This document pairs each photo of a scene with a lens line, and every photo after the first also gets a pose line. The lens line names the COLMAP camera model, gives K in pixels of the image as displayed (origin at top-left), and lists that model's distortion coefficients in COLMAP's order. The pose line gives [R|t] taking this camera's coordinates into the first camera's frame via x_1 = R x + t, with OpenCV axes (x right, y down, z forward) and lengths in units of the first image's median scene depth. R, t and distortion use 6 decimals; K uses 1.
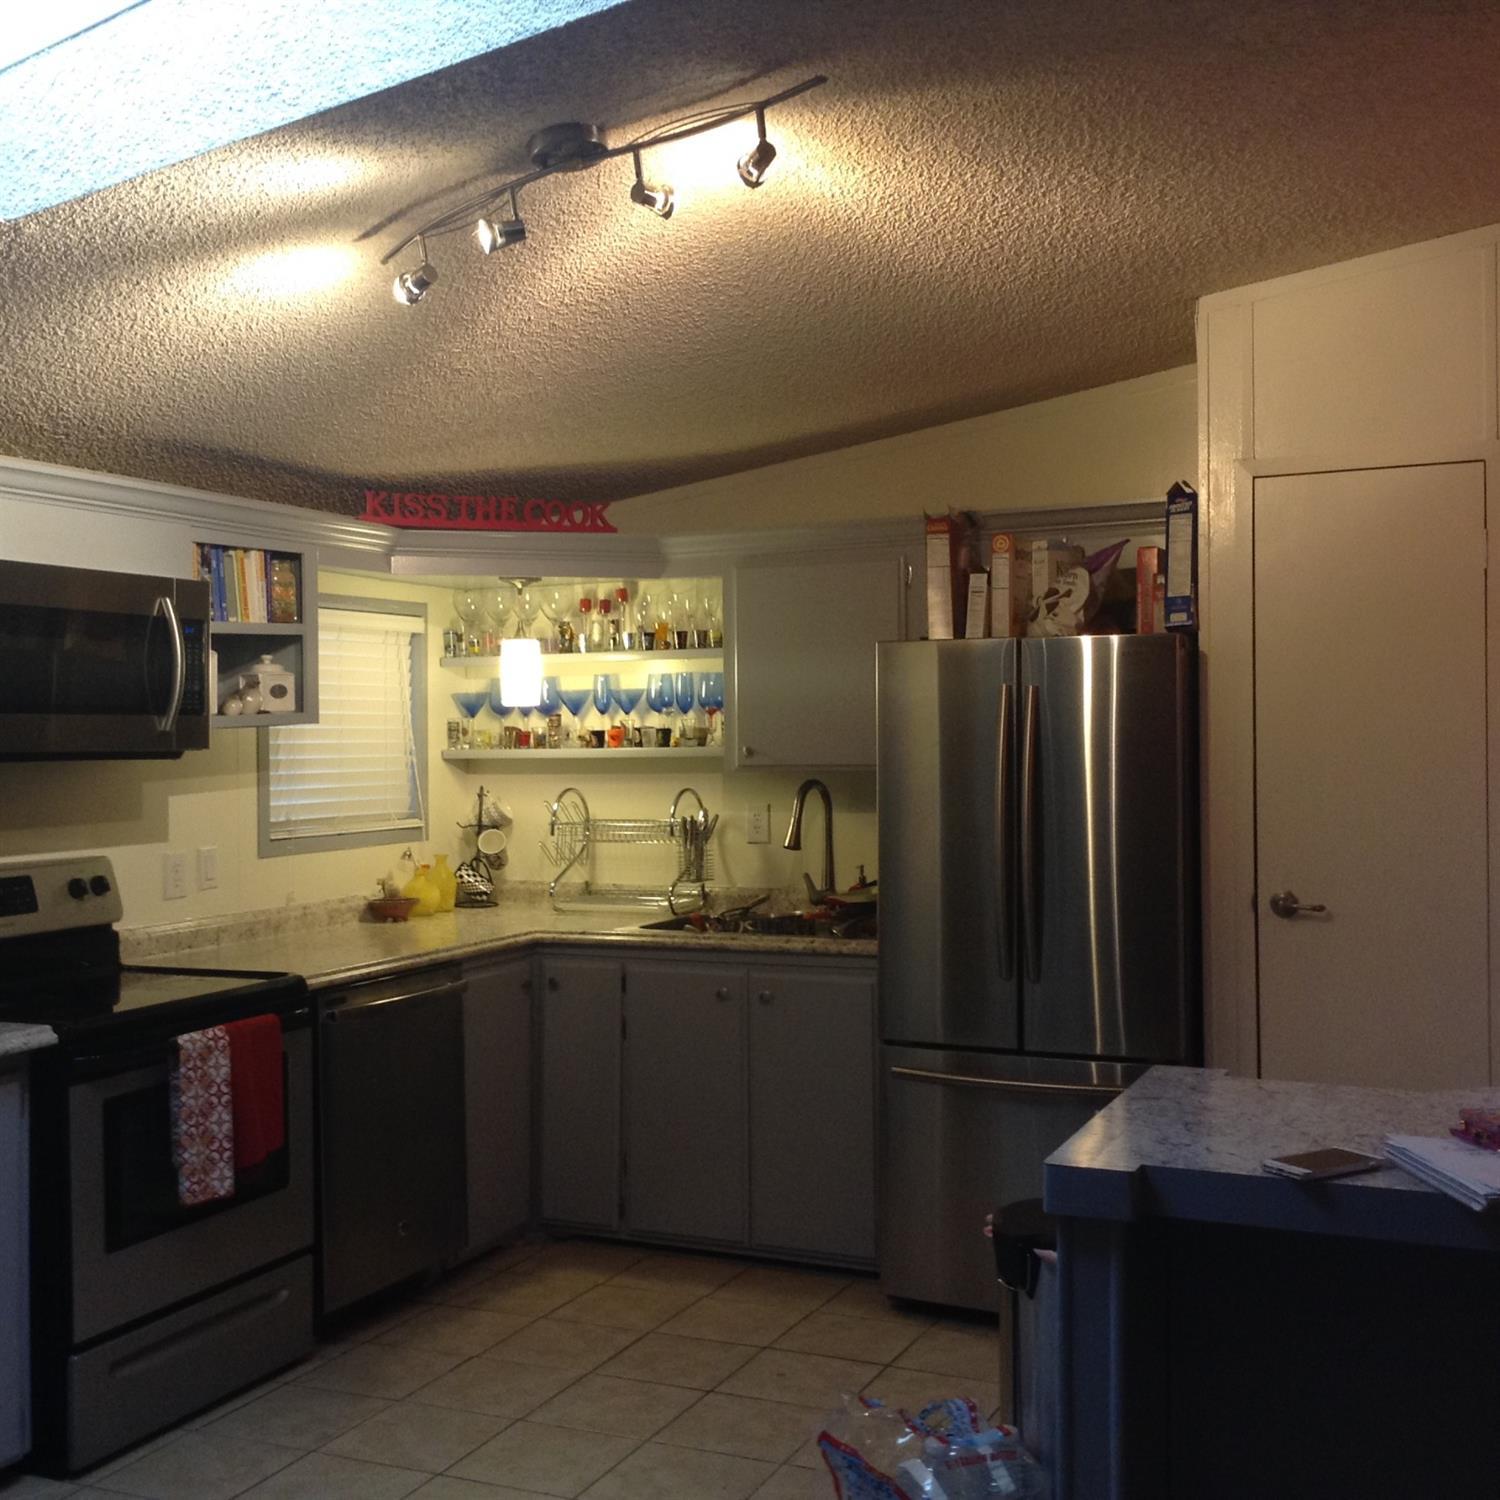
lens RADIAL K [[1854.8, 0, 716.0], [0, 1854.8, 743.5], [0, 0, 1]] dist [0.108884, -0.021251]
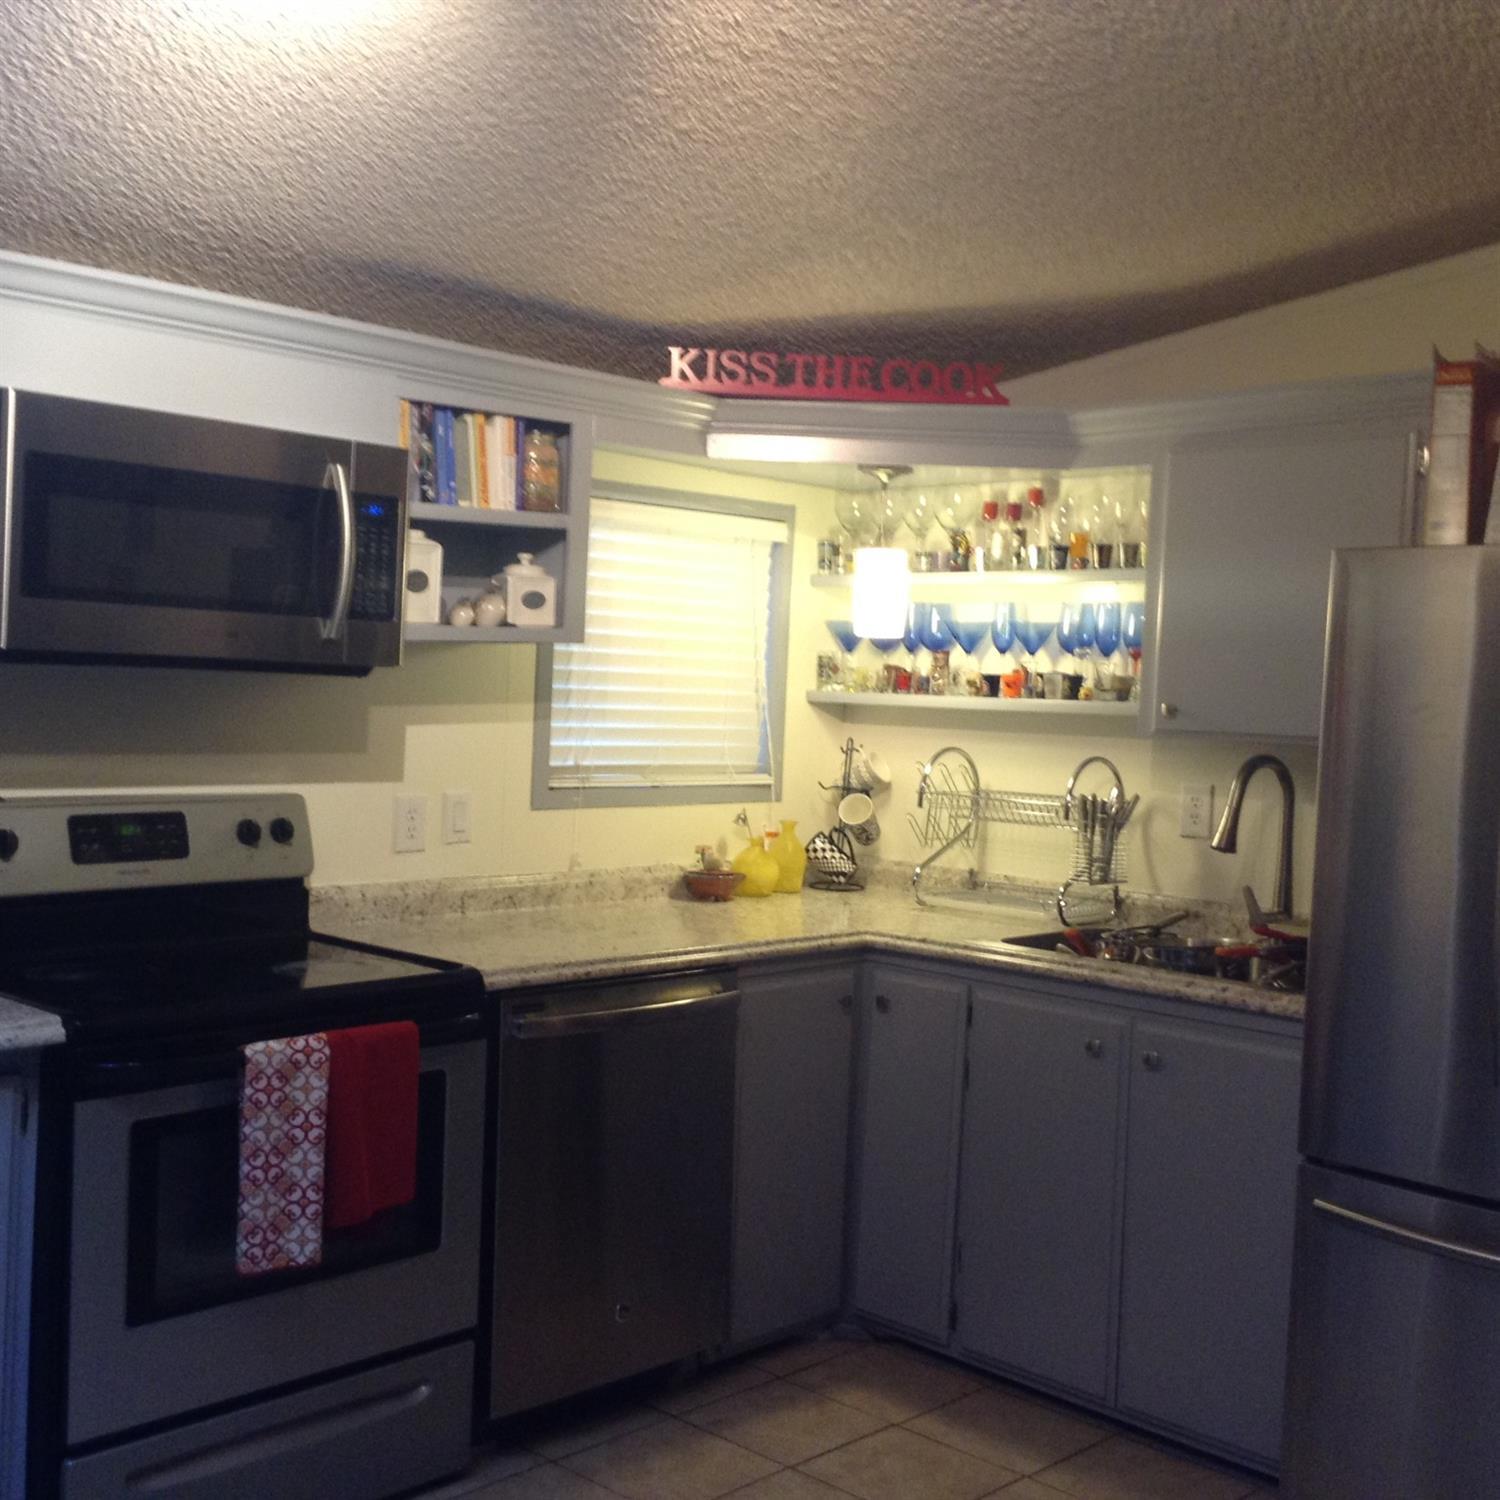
lens RADIAL K [[1854.8, 0, 716.0], [0, 1854.8, 743.5], [0, 0, 1]] dist [0.108884, -0.021251]
pose [[0.943161, 0.059368, -0.326991, 0.091597], [-0.051610, 0.998143, 0.032358, 0.002821], [0.328305, -0.013643, 0.944473, 0.270833]]
